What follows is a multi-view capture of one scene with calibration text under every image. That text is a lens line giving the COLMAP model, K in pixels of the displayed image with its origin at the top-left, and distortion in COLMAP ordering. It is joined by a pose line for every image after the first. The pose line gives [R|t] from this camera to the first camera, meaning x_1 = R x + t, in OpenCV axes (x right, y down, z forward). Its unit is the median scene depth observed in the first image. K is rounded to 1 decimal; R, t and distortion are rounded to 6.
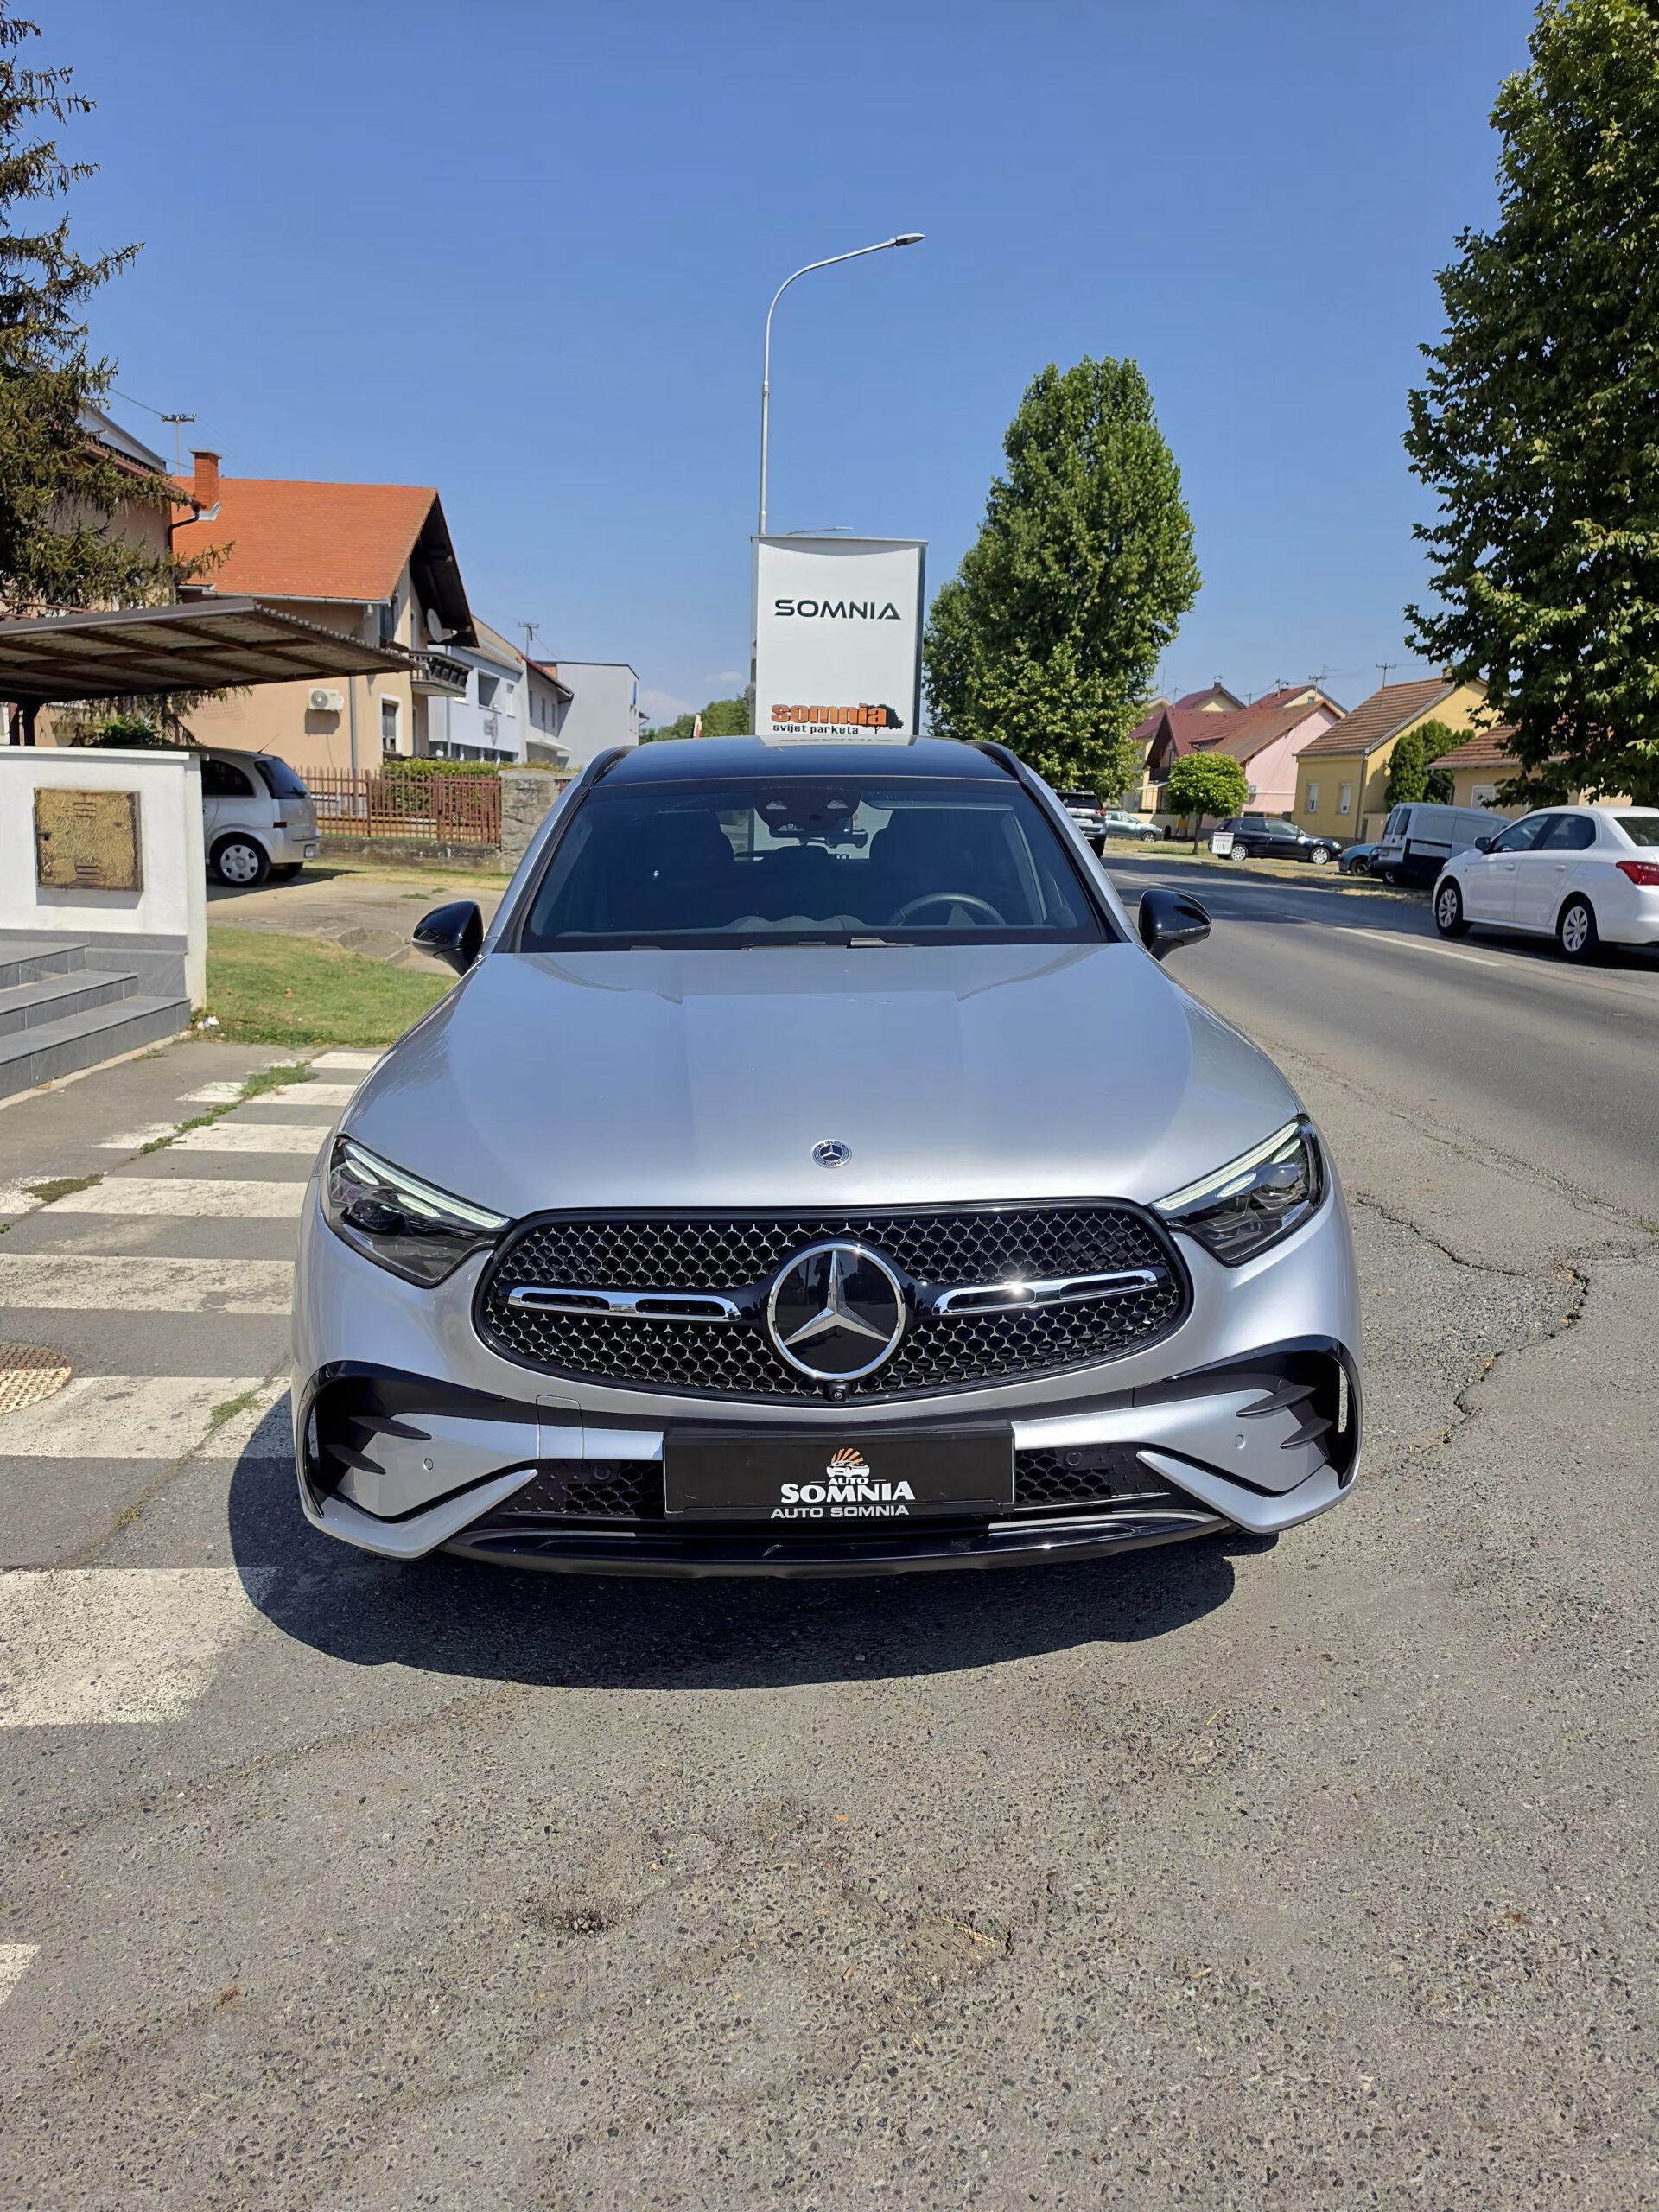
lens RADIAL K [[1535.0, 0, 829.9], [0, 1535.0, 1101.7], [0, 0, 1]] dist [0.101316, -0.152155]
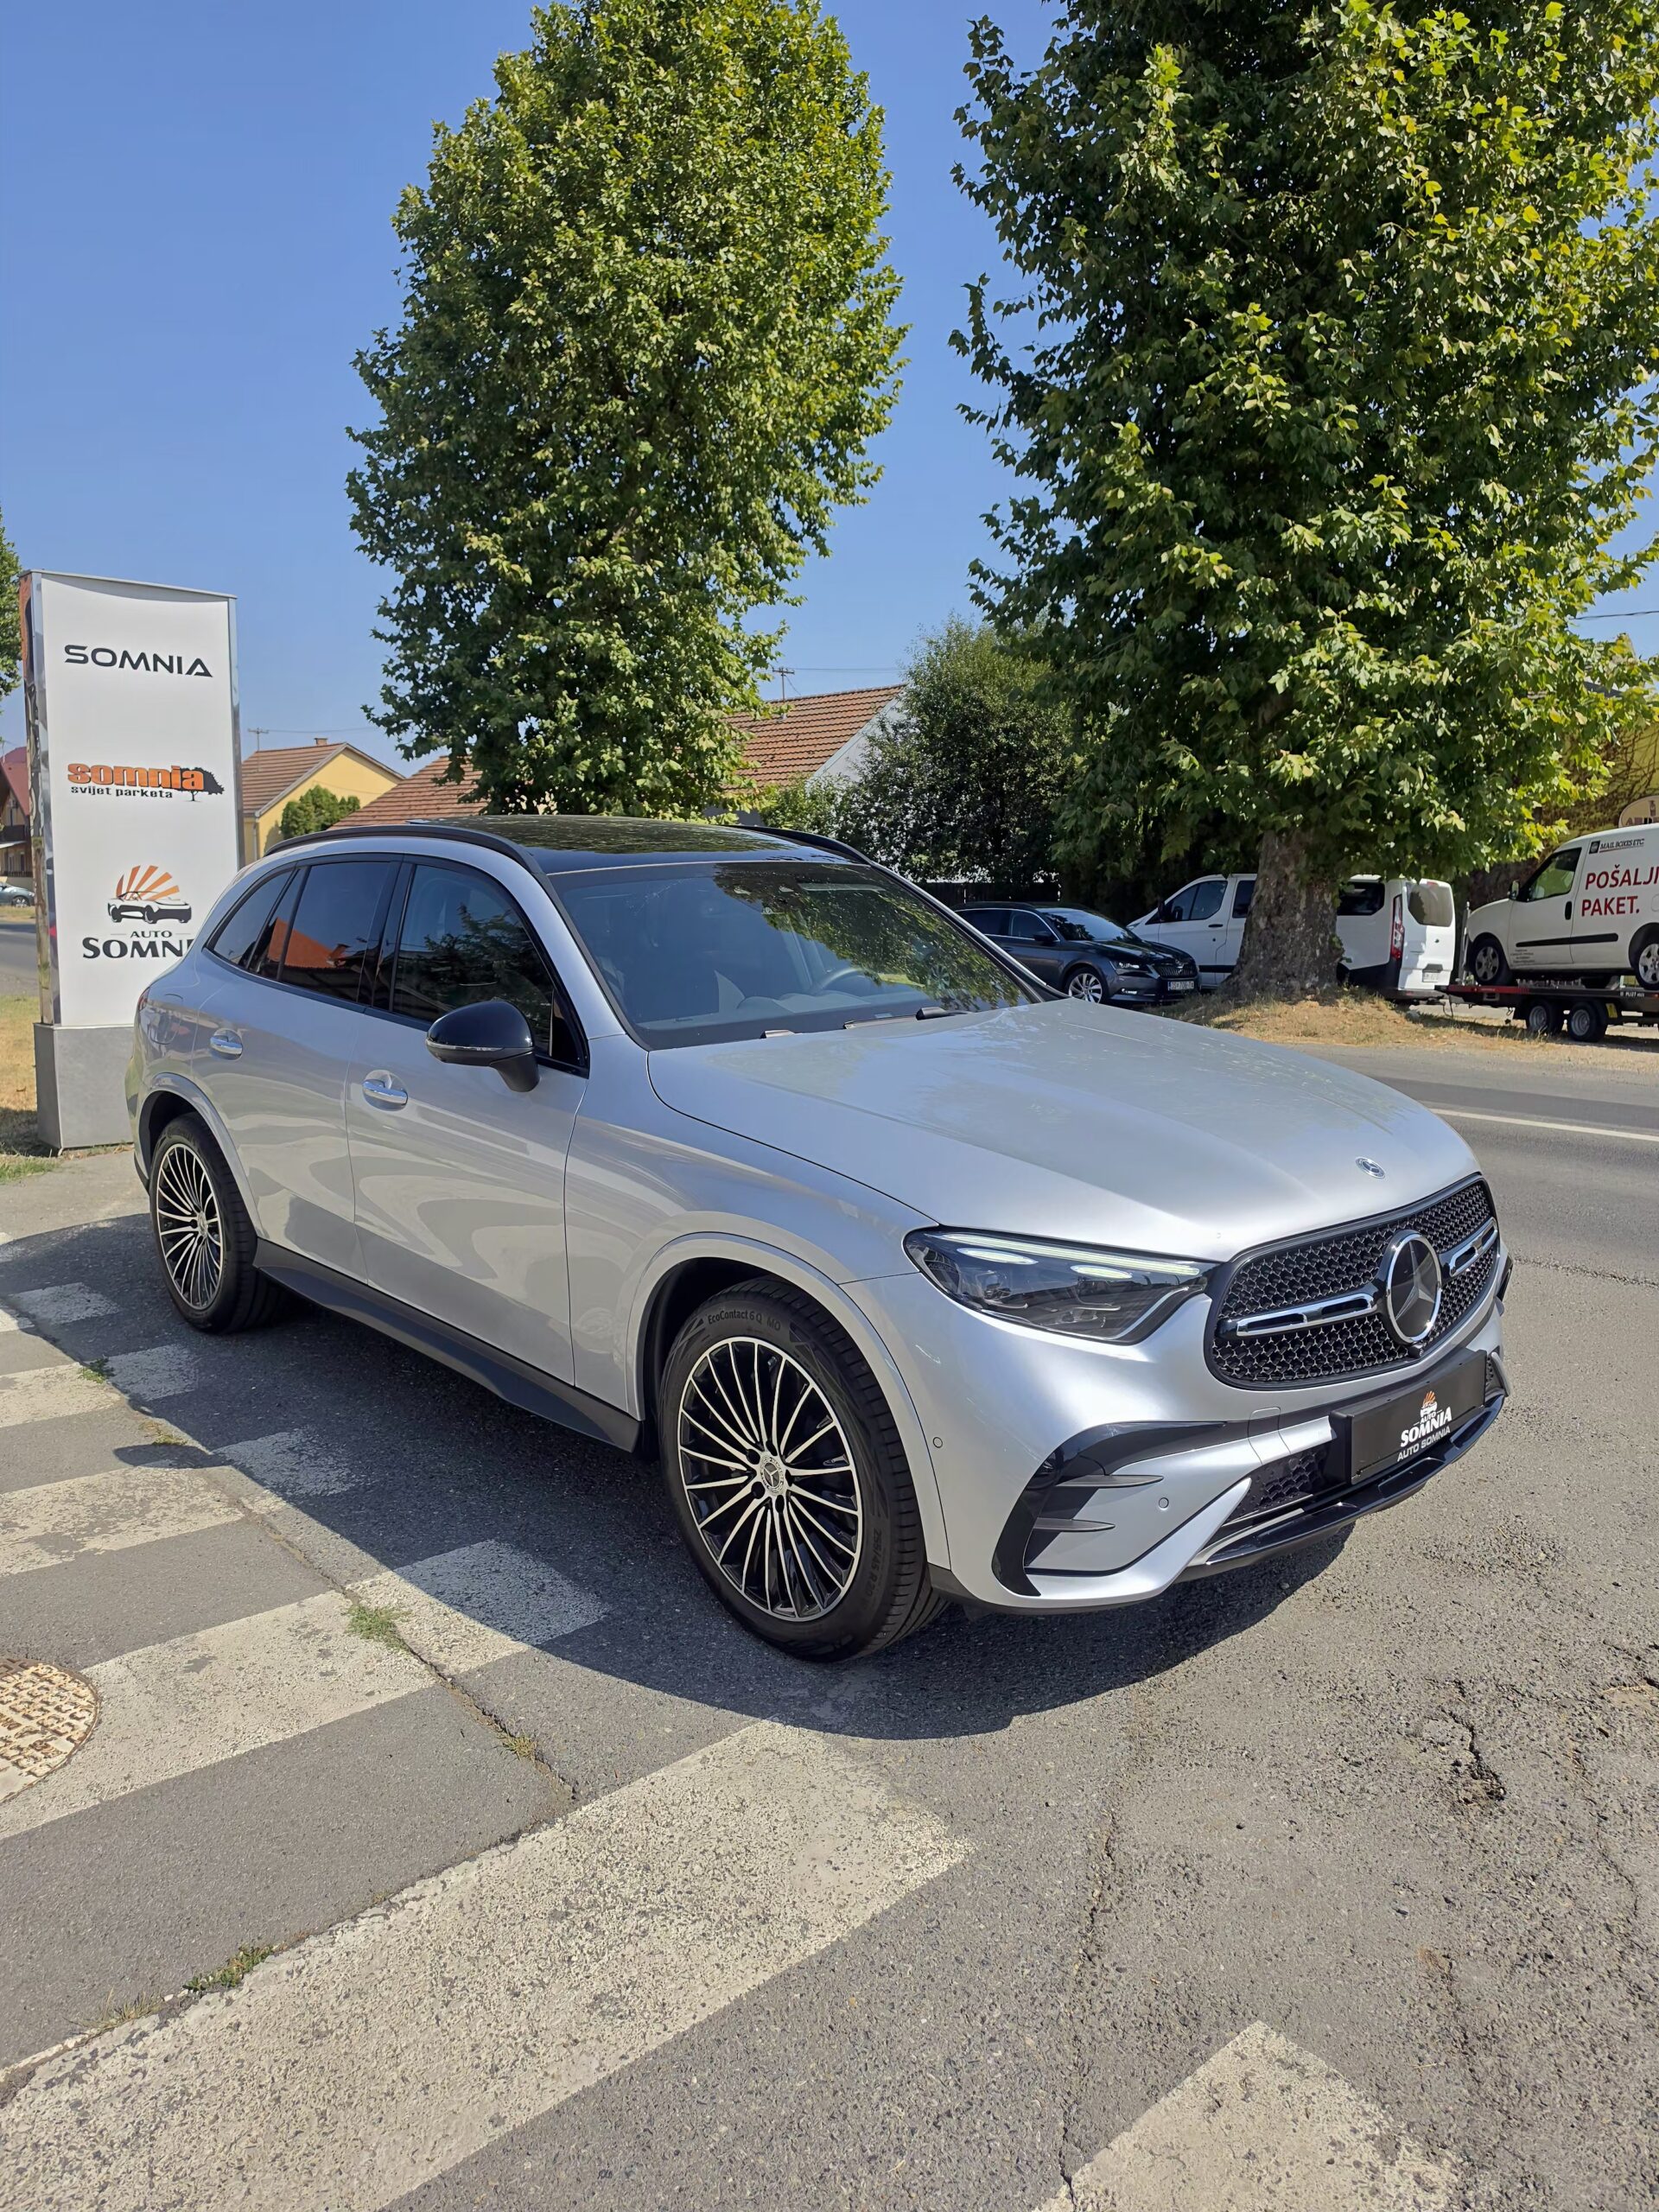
lens RADIAL K [[1553.3, 0, 828.0], [0, 1553.3, 1099.5], [0, 0, 1]] dist [0.034623, -0.055249]
pose [[0.752726, -0.105545, 0.649819, -0.578860], [0.131440, 0.991286, 0.008752, -0.045298], [-0.645079, 0.078824, 0.760039, 0.156484]]
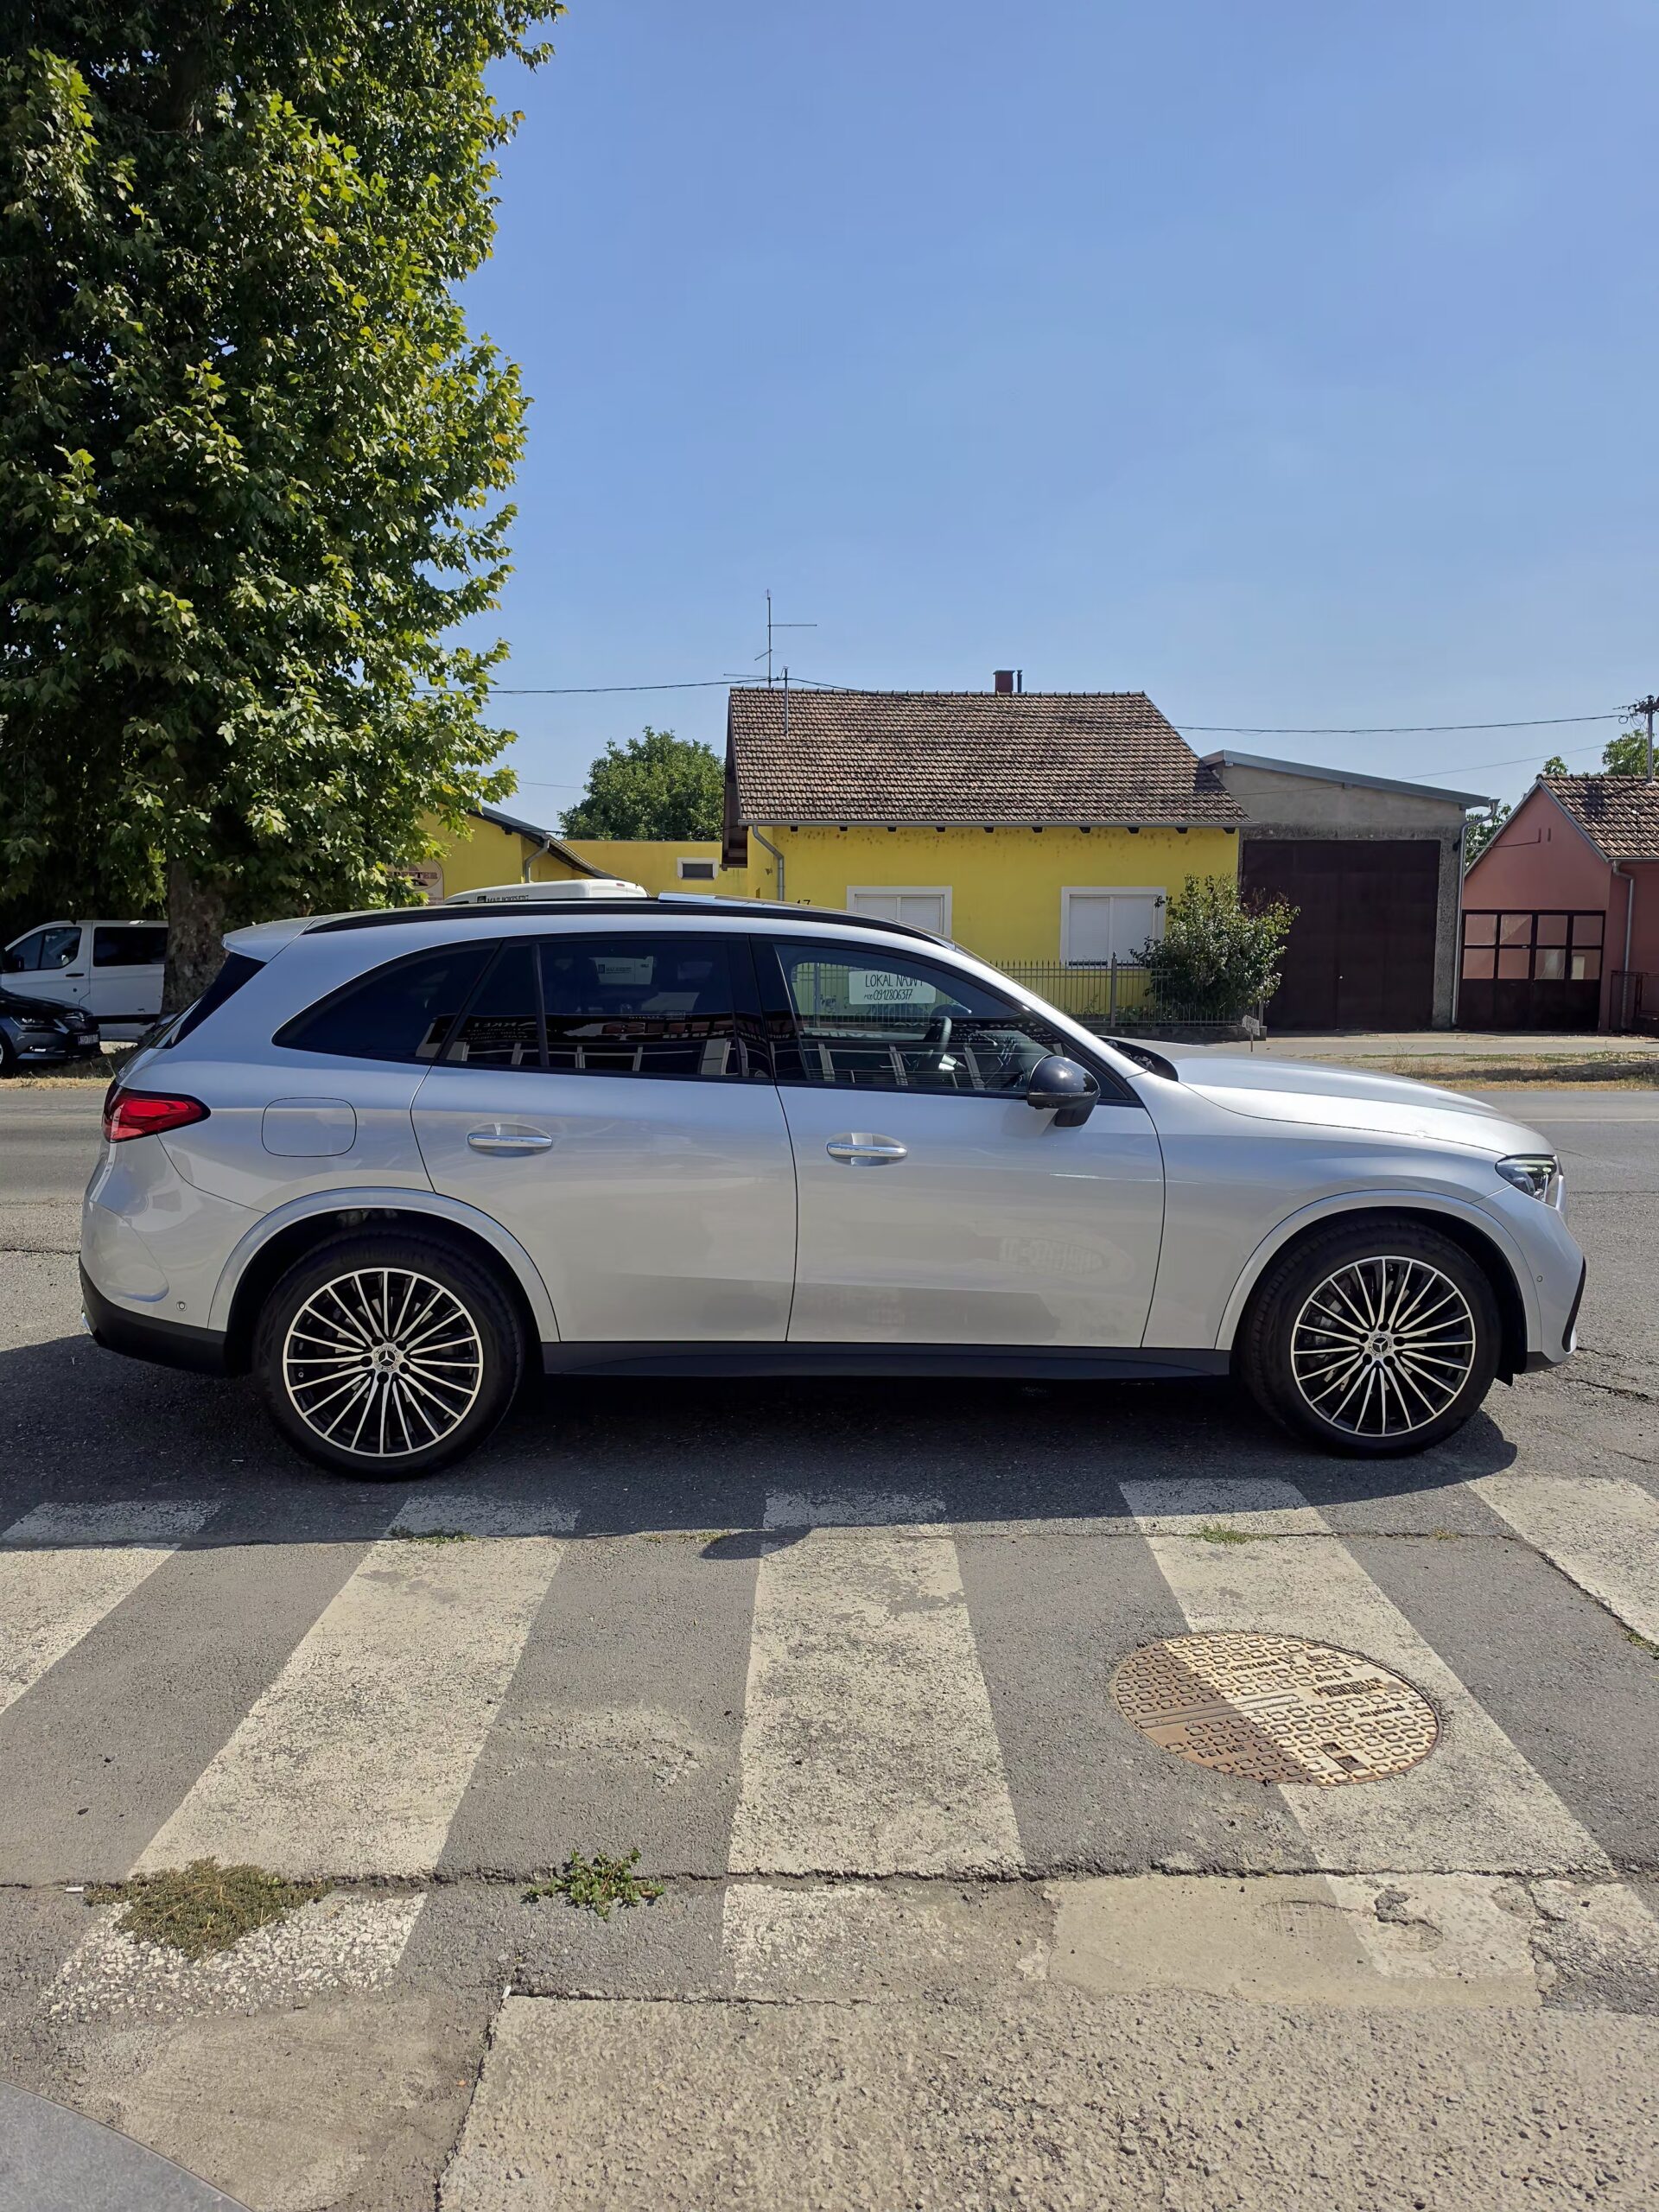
lens RADIAL K [[1553.3, 0, 828.0], [0, 1553.3, 1099.5], [0, 0, 1]] dist [0.034623, -0.055249]
pose [[-0.045445, -0.128723, 0.990639, -1.131726], [0.183012, 0.973807, 0.134932, -0.235656], [-0.982060, 0.187431, -0.020696, 1.002419]]
